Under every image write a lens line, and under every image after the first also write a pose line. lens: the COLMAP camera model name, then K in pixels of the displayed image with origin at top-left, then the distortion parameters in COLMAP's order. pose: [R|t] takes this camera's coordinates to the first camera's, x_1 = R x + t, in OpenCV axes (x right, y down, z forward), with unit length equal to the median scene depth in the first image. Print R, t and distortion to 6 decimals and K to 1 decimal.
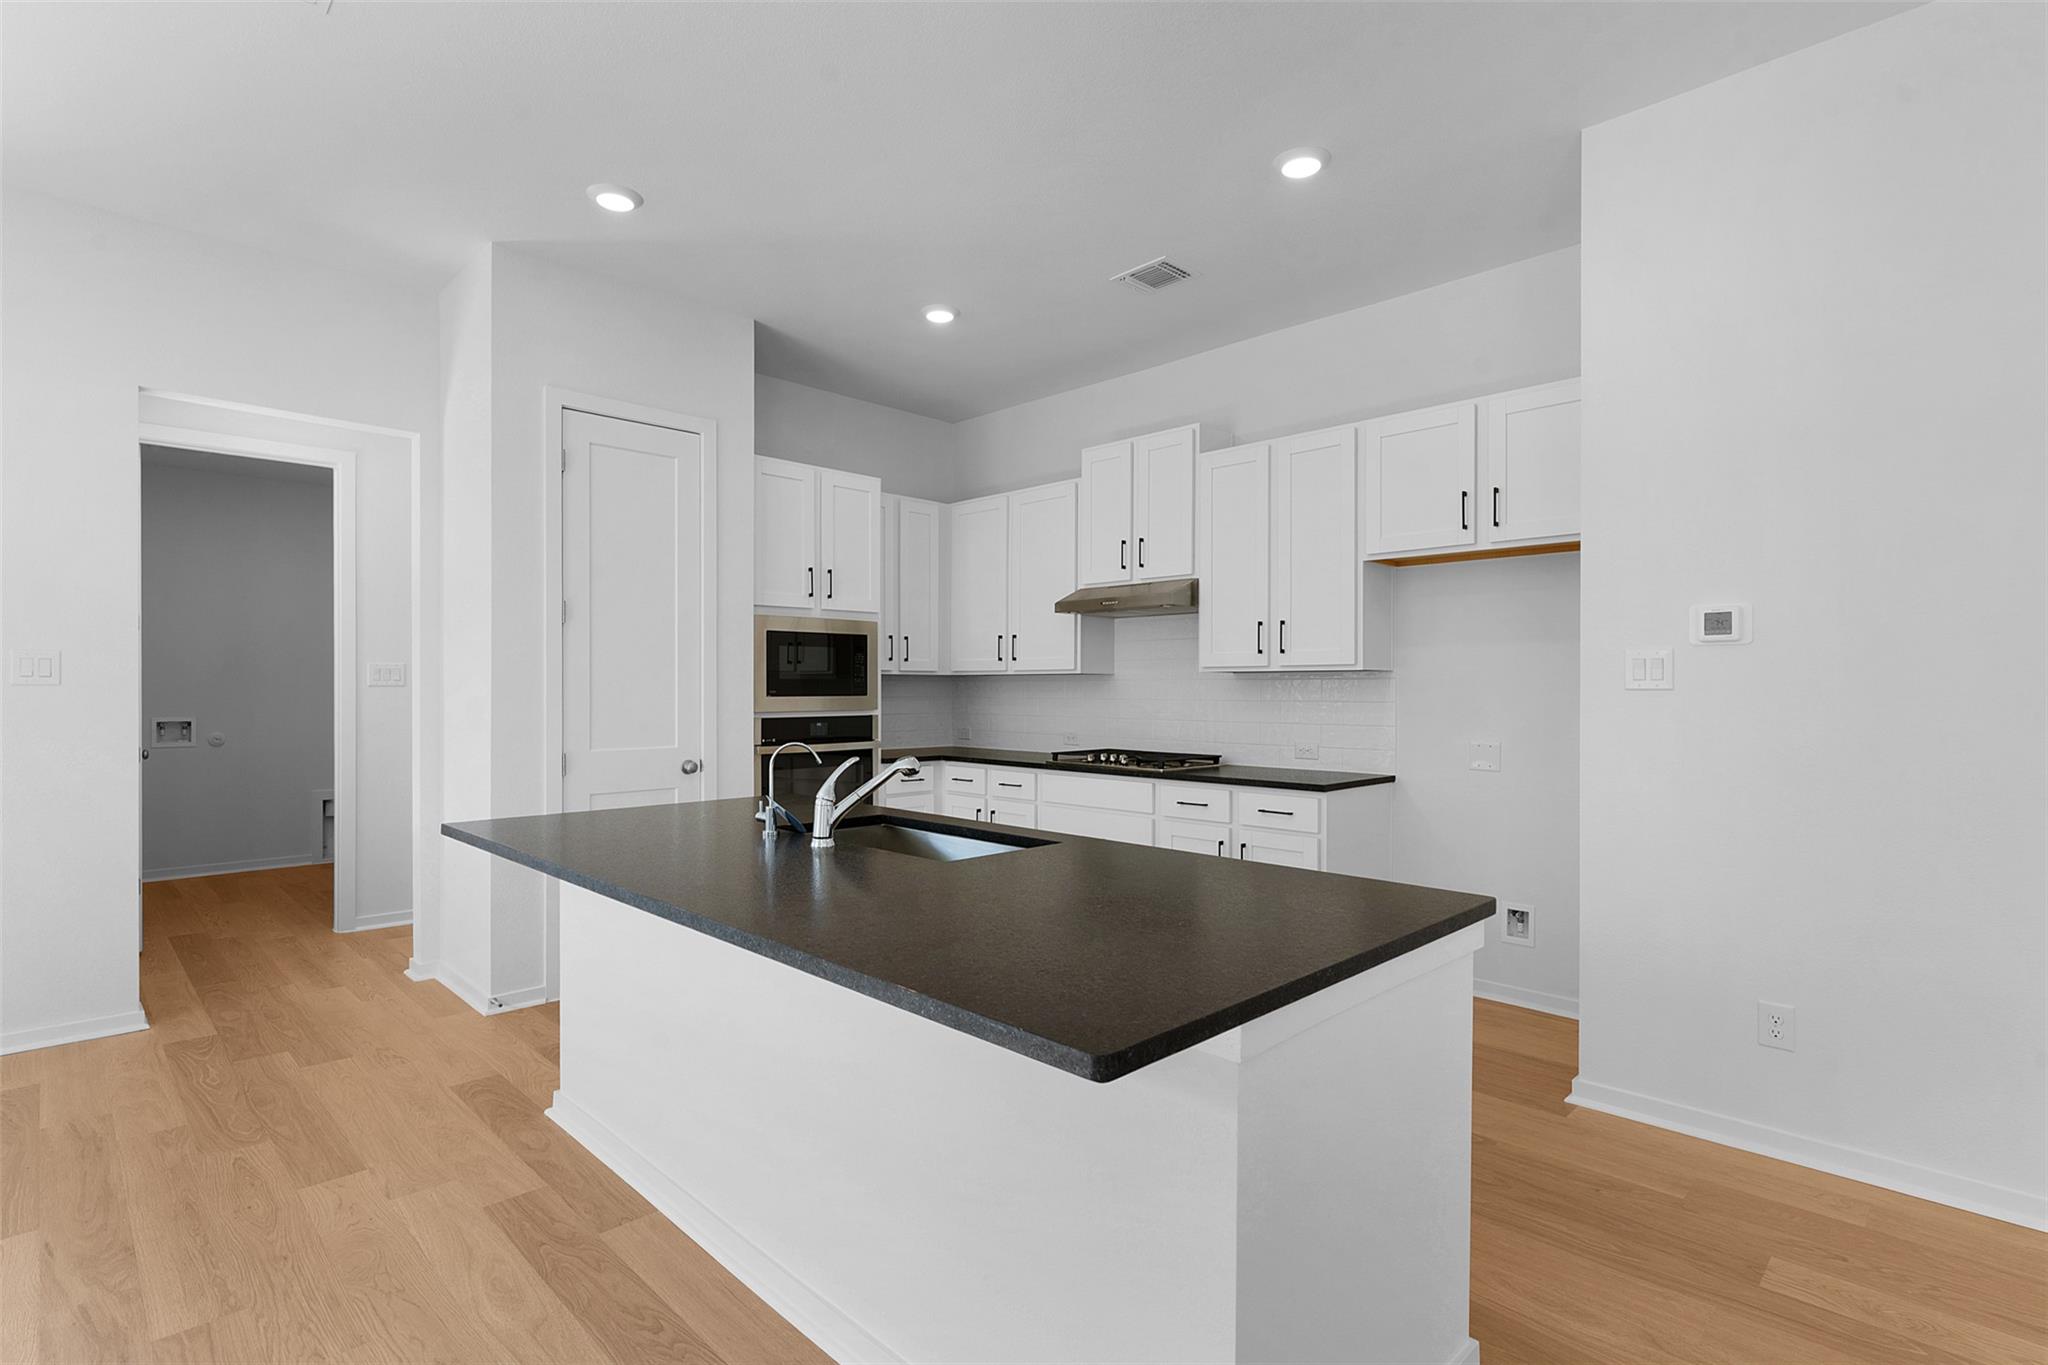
lens RADIAL K [[991.2, 0, 1032.8], [0, 991.2, 686.4], [0, 0, 1]] dist [0.004977, 0.000931]
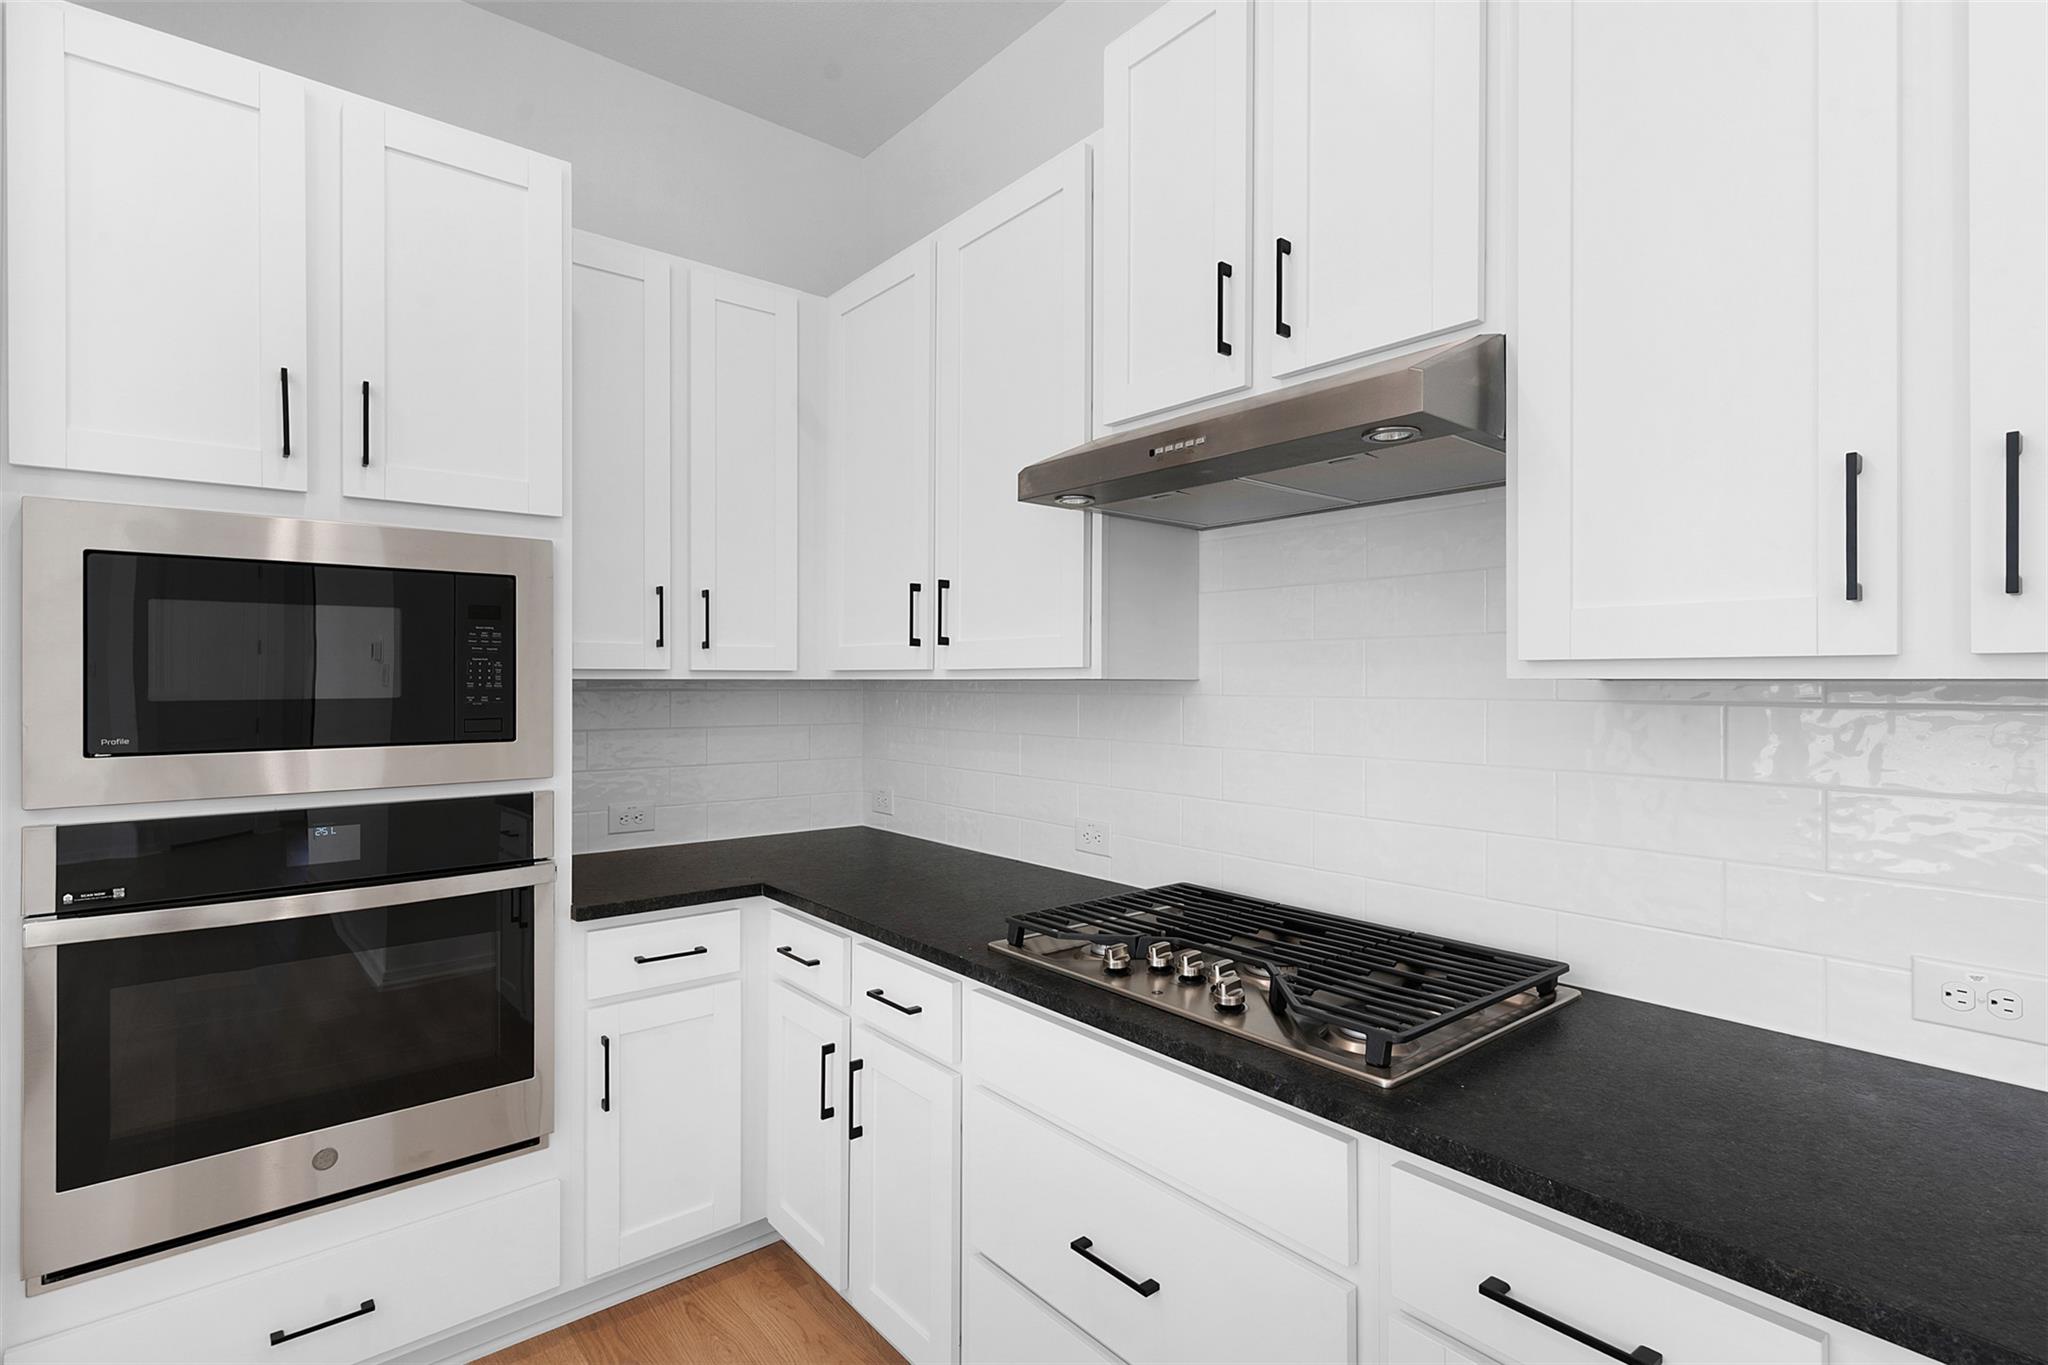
lens RADIAL K [[991.2, 0, 1018.1], [0, 991.2, 676.6], [0, 0, 1]] dist [0.004977, 0.000931]
pose [[0.993635, -0.001505, -0.112634, 0.065359], [0.001215, 0.999996, -0.002640, -0.014673], [0.112637, 0.002486, 0.993633, 0.720517]]
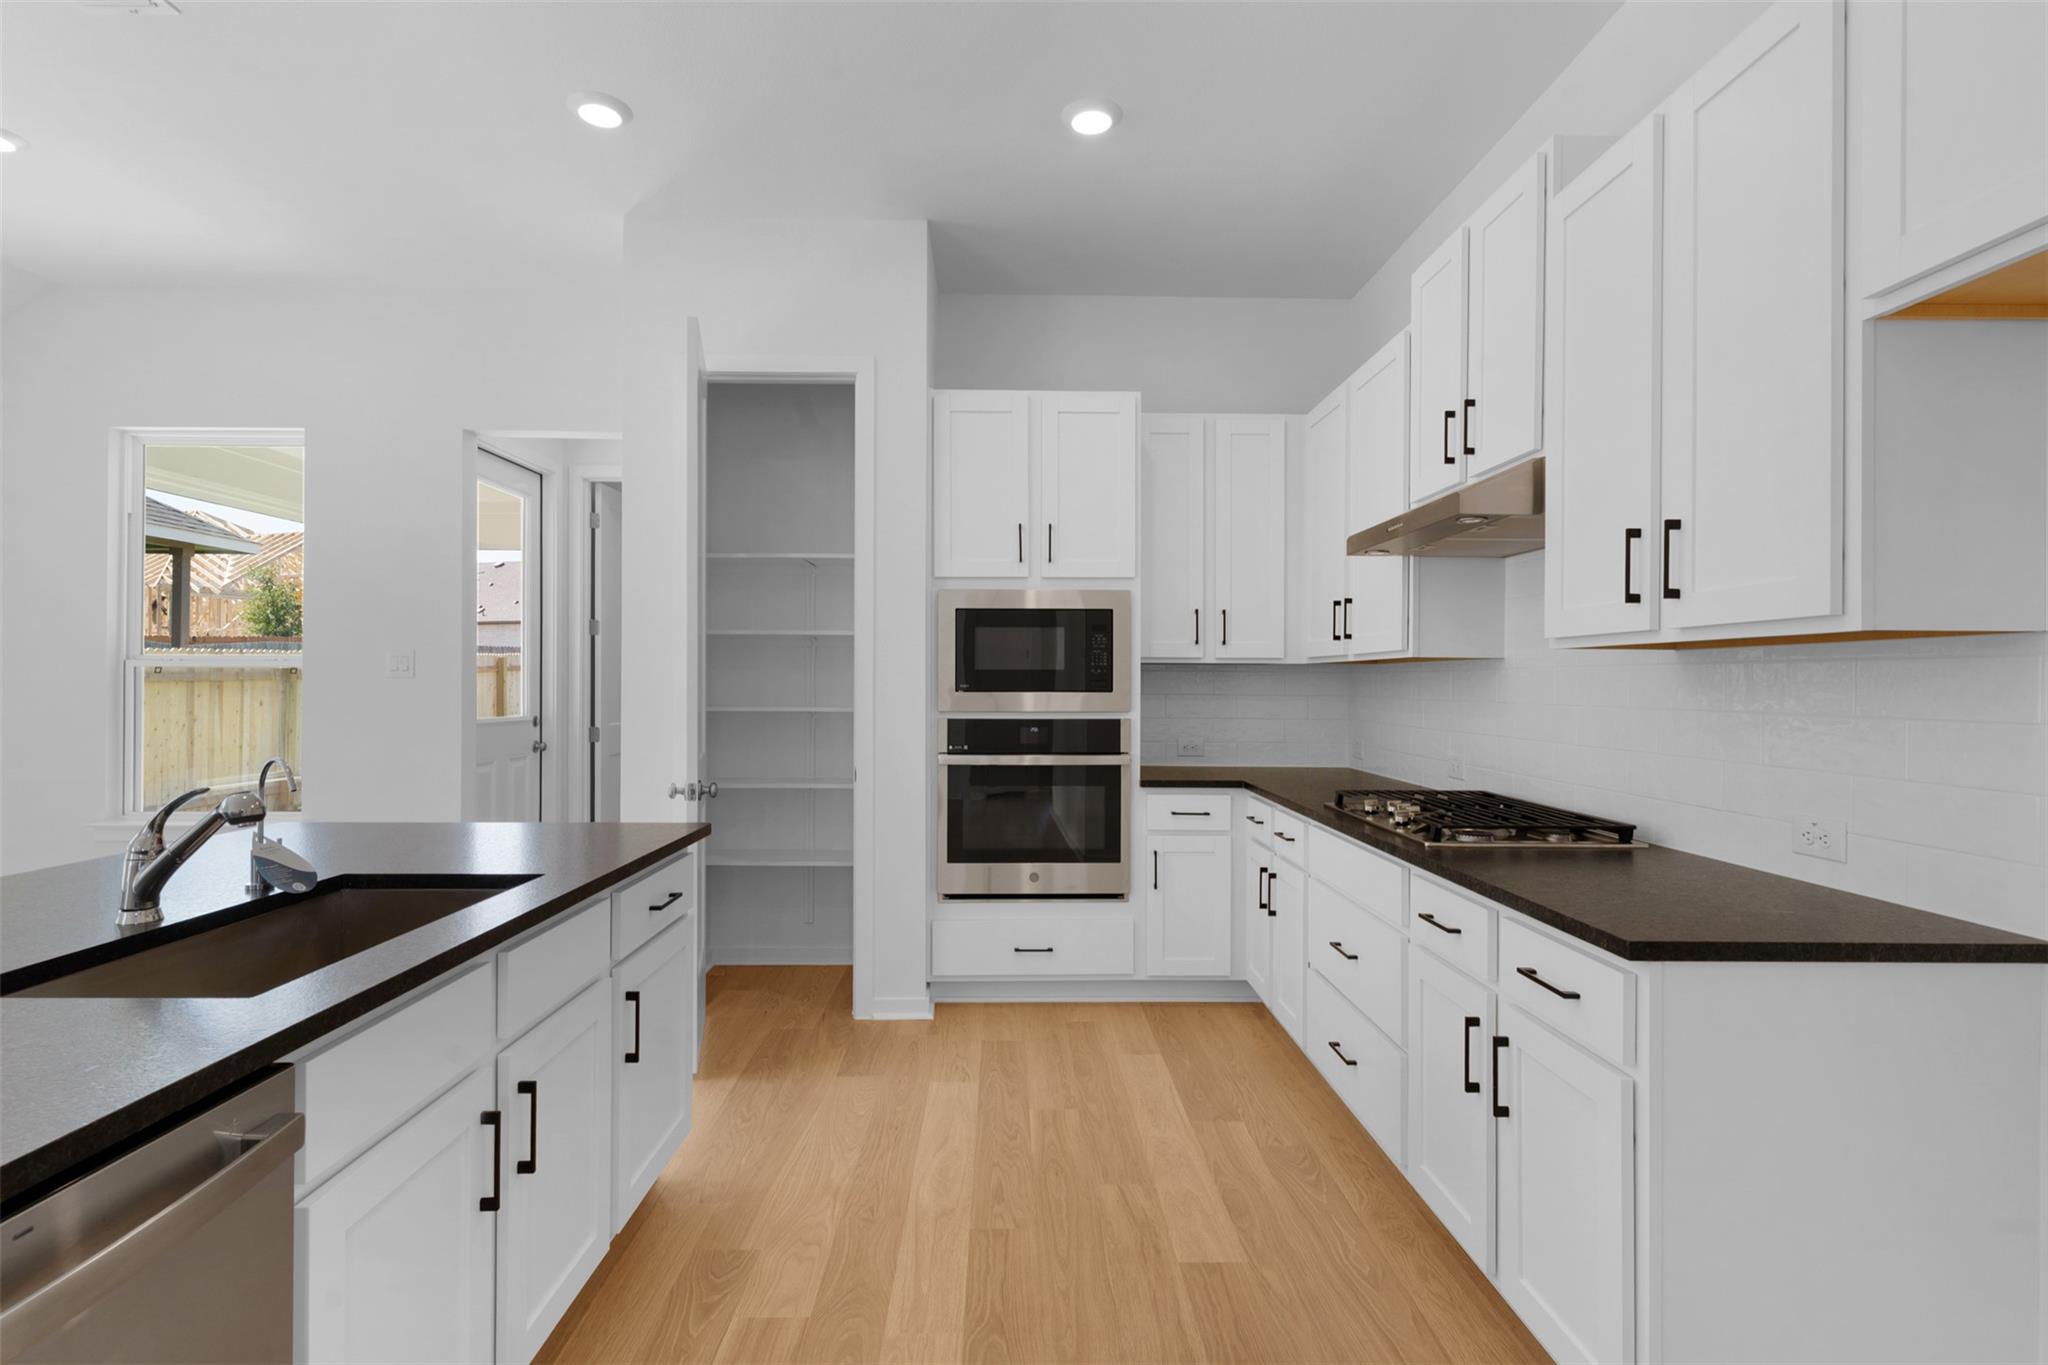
lens RADIAL K [[991.2, 0, 1016.8], [0, 991.2, 679.5], [0, 0, 1]] dist [0.004977, 0.000931]
pose [[0.708376, -0.000444, -0.705835, 0.327785], [-0.002994, 0.999989, -0.003634, 0.003100], [0.705828, 0.004687, 0.708367, 0.475949]]
